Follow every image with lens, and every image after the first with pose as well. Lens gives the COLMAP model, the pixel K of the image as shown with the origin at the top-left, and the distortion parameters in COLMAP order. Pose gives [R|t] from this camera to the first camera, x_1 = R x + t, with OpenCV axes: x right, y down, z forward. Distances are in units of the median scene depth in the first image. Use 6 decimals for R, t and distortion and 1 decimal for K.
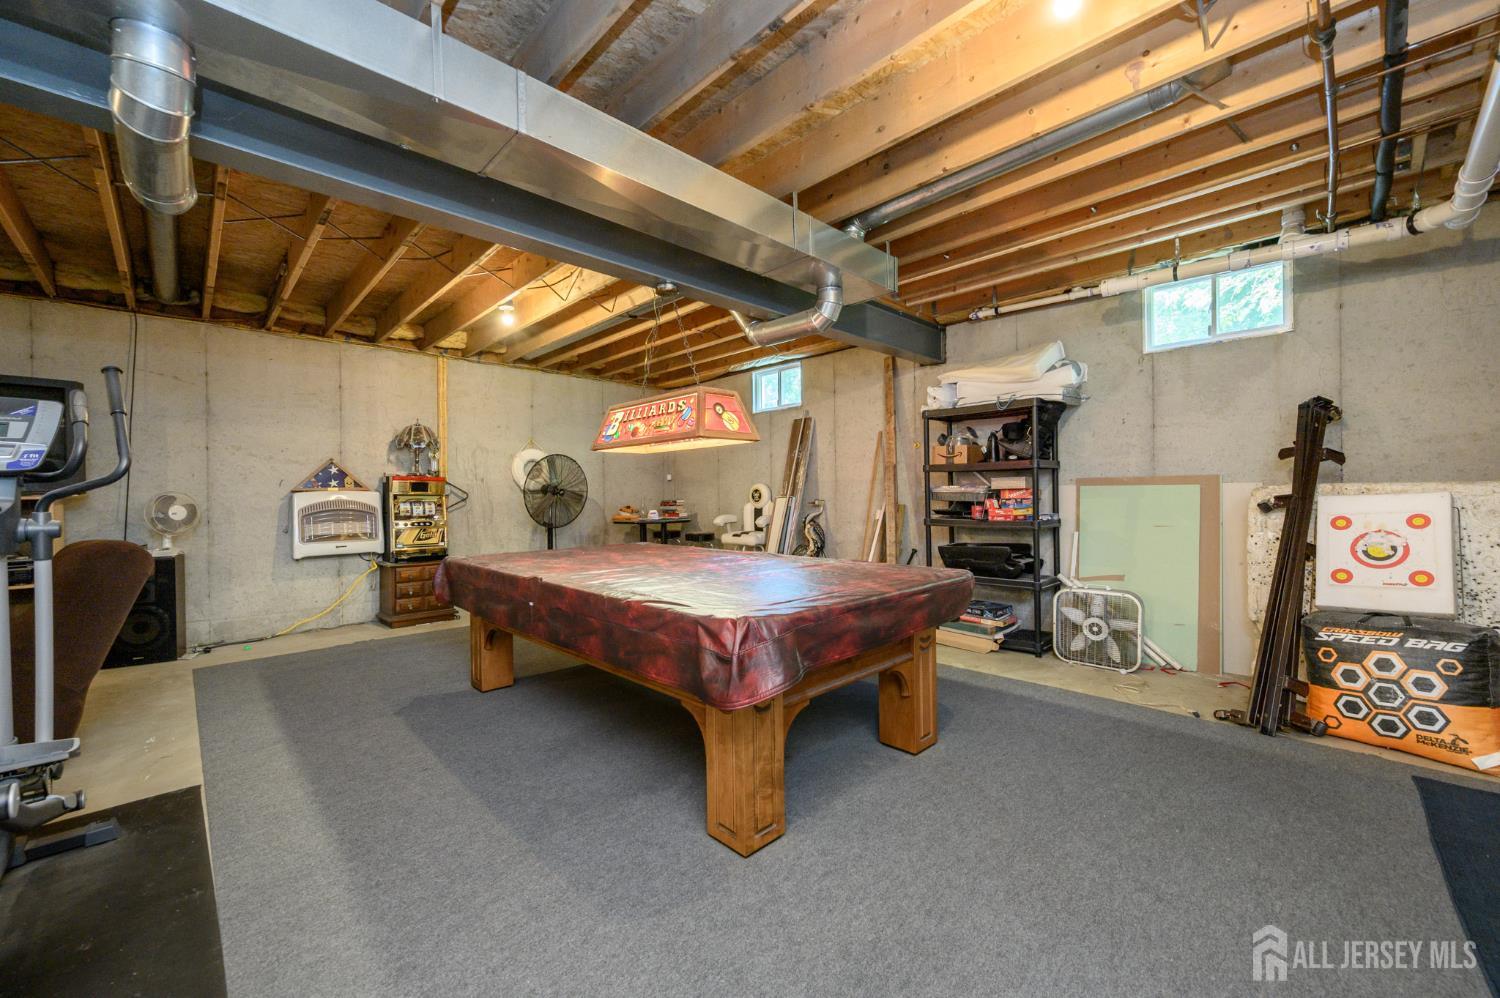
lens RADIAL K [[596.8, 0, 749.6], [0, 596.8, 498.5], [0, 0, 1]] dist [-0.007906, -0.000114]
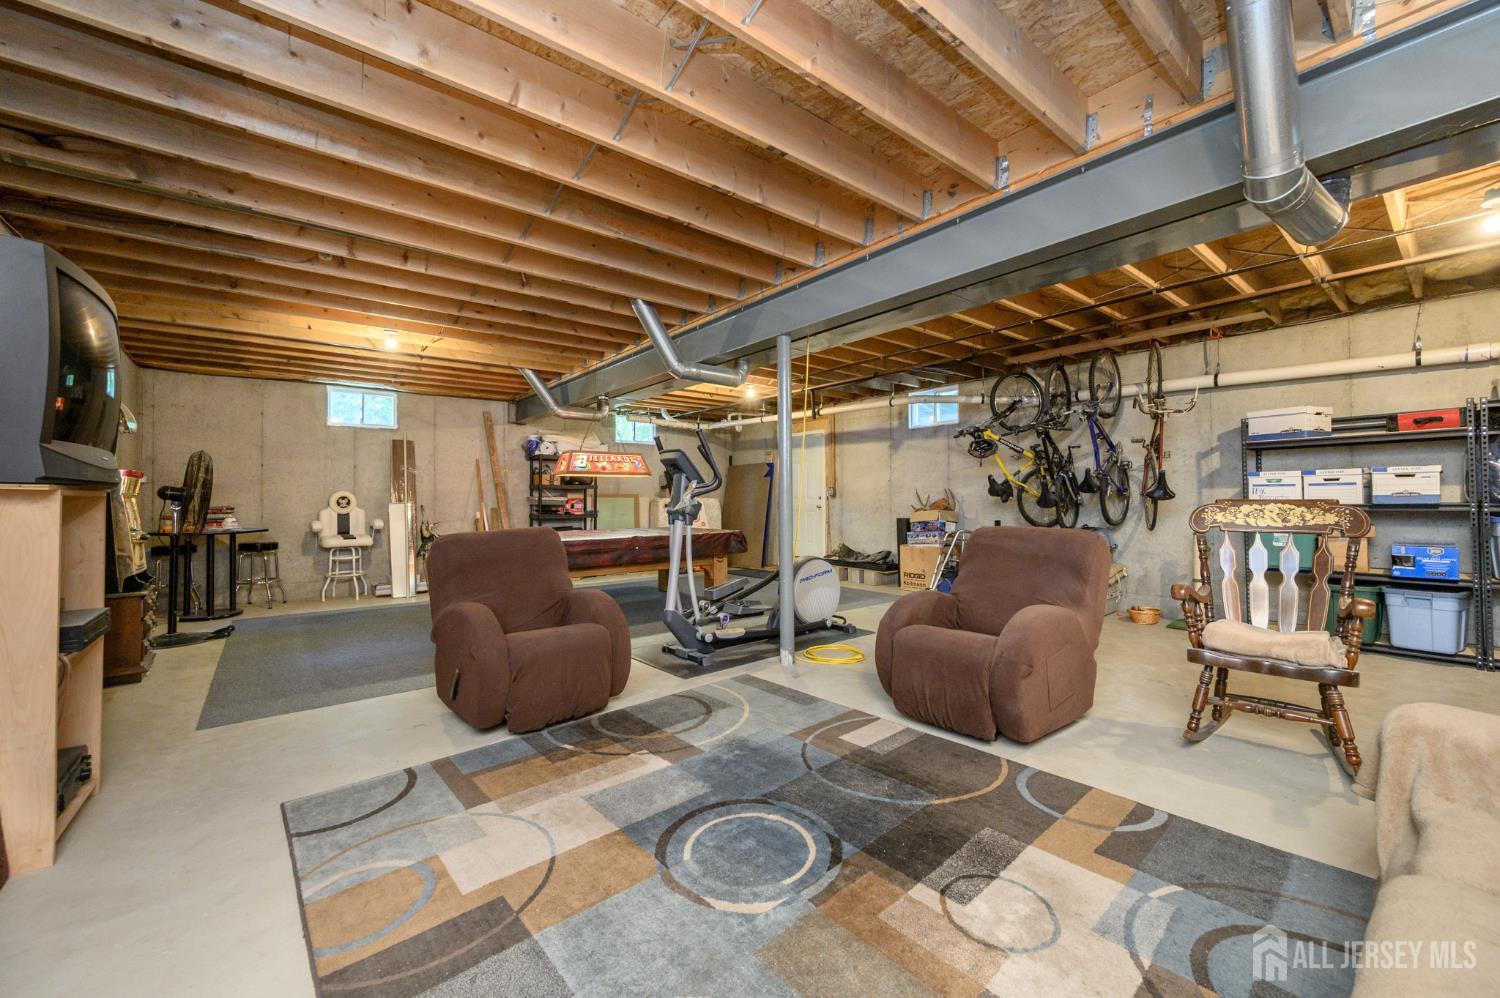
lens RADIAL K [[596.8, 0, 747.7], [0, 596.8, 500.3], [0, 0, 1]] dist [-0.007906, -0.000114]
pose [[0.060543, 0.007197, 0.998140, -1.103151], [0.011492, 0.999903, -0.007907, 0.009271], [-0.998099, 0.011950, 0.060454, 0.208031]]
